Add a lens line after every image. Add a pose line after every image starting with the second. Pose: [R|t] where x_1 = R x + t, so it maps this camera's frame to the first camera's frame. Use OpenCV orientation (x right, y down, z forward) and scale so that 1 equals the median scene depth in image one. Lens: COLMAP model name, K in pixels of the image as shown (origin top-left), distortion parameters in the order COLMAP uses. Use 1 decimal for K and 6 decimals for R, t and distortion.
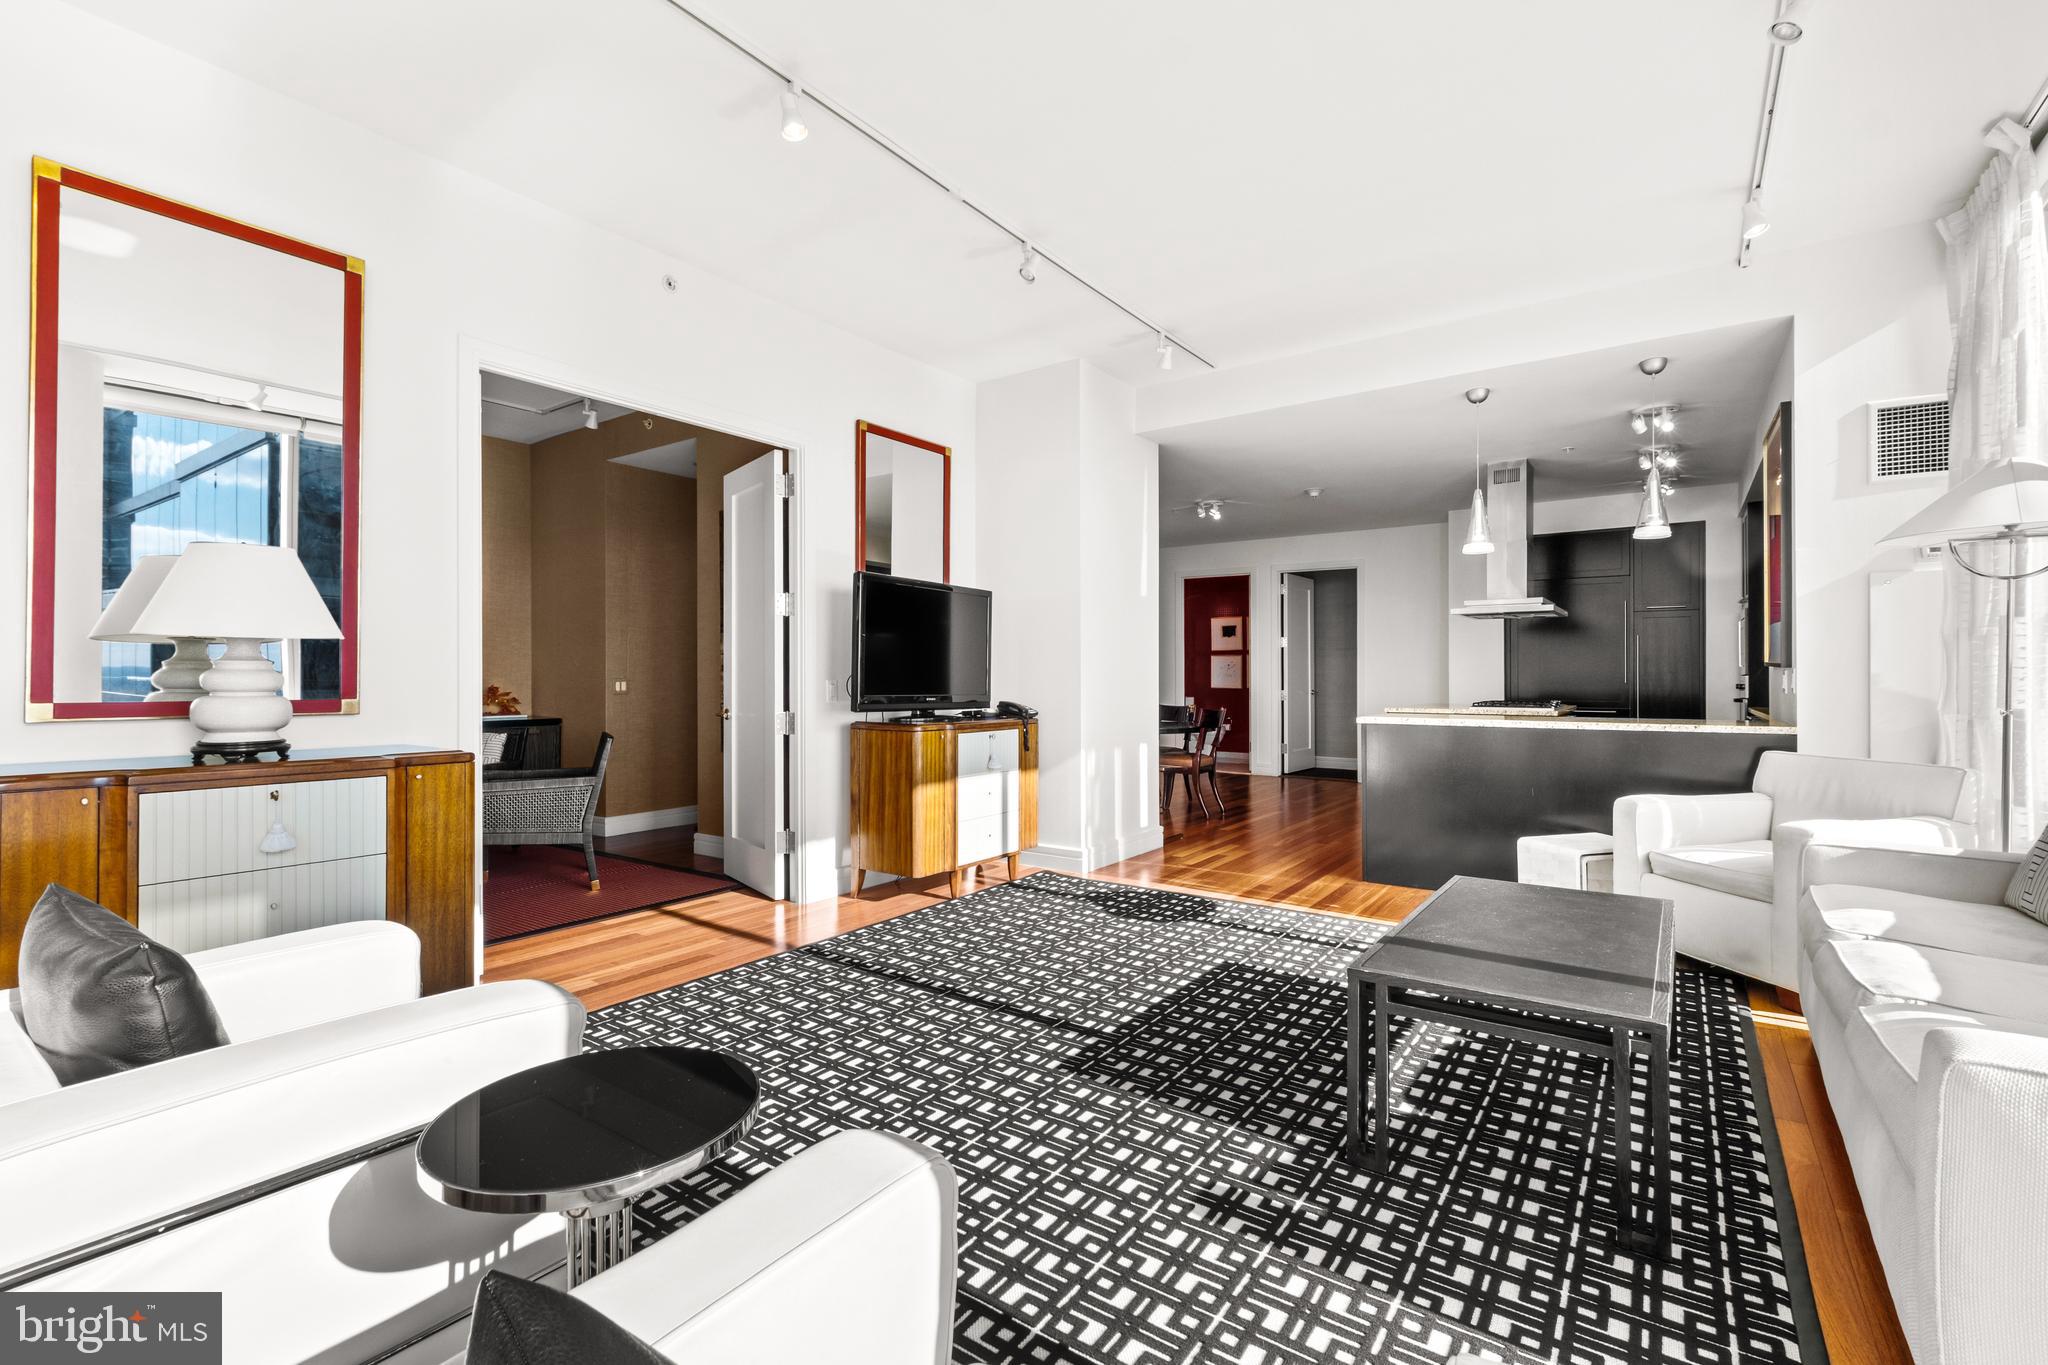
lens RADIAL K [[910.7, 0, 1035.3], [0, 910.7, 692.7], [0, 0, 1]] dist [0.000715, 0.000571]
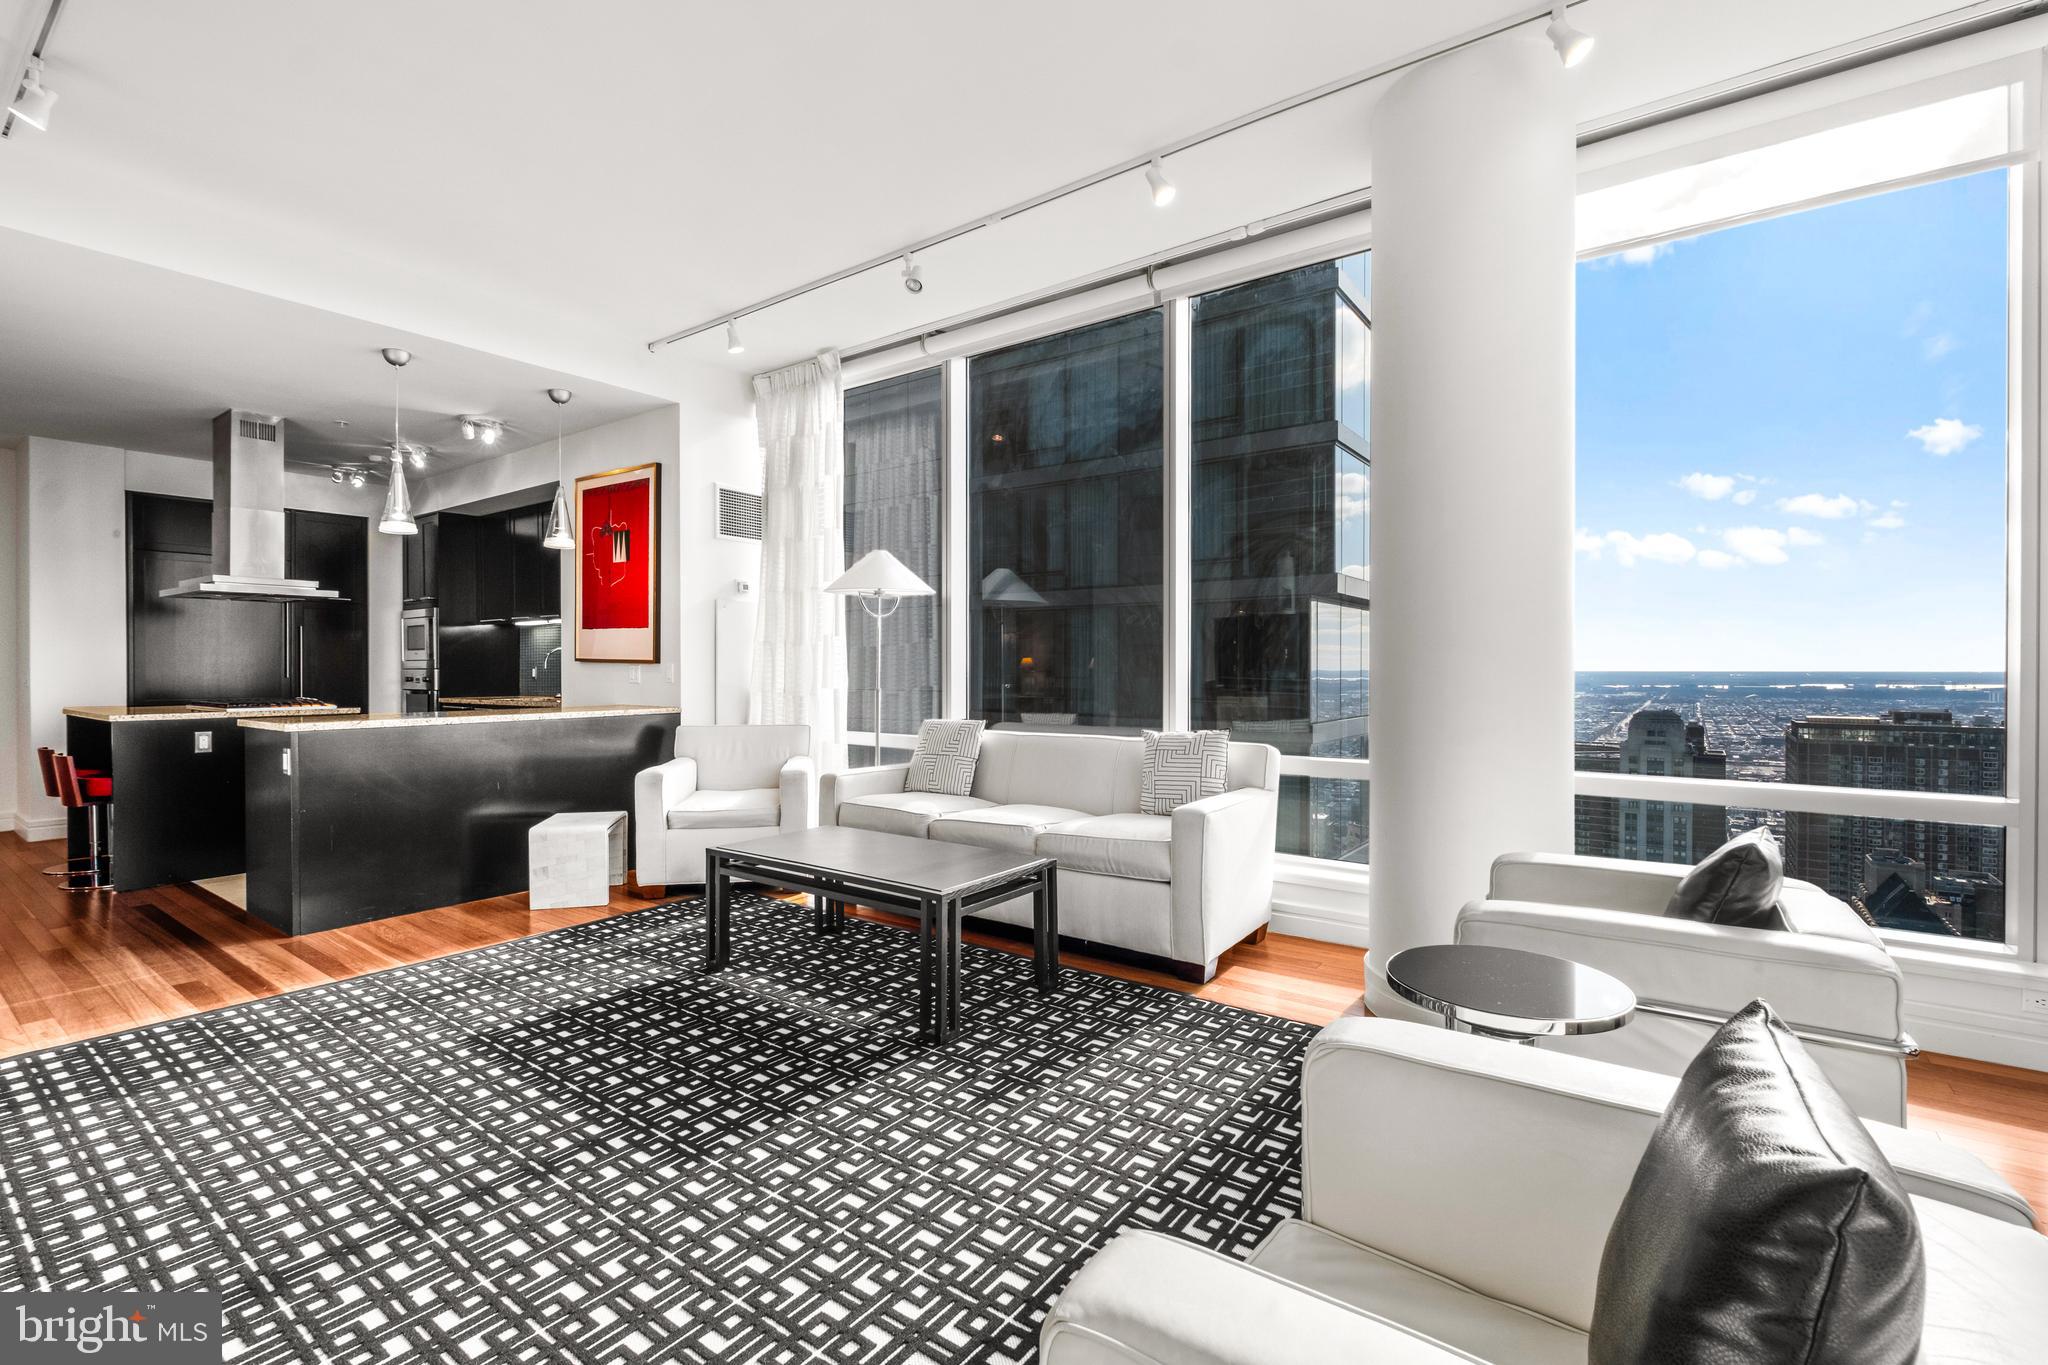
lens RADIAL K [[910.7, 0, 1034.2], [0, 910.7, 666.4], [0, 0, 1]] dist [0.000715, 0.000571]
pose [[-0.008582, 0.005865, 0.999946, -0.565425], [0.025036, 0.999671, -0.005648, -0.000537], [-0.999650, 0.024986, -0.008726, 0.527502]]
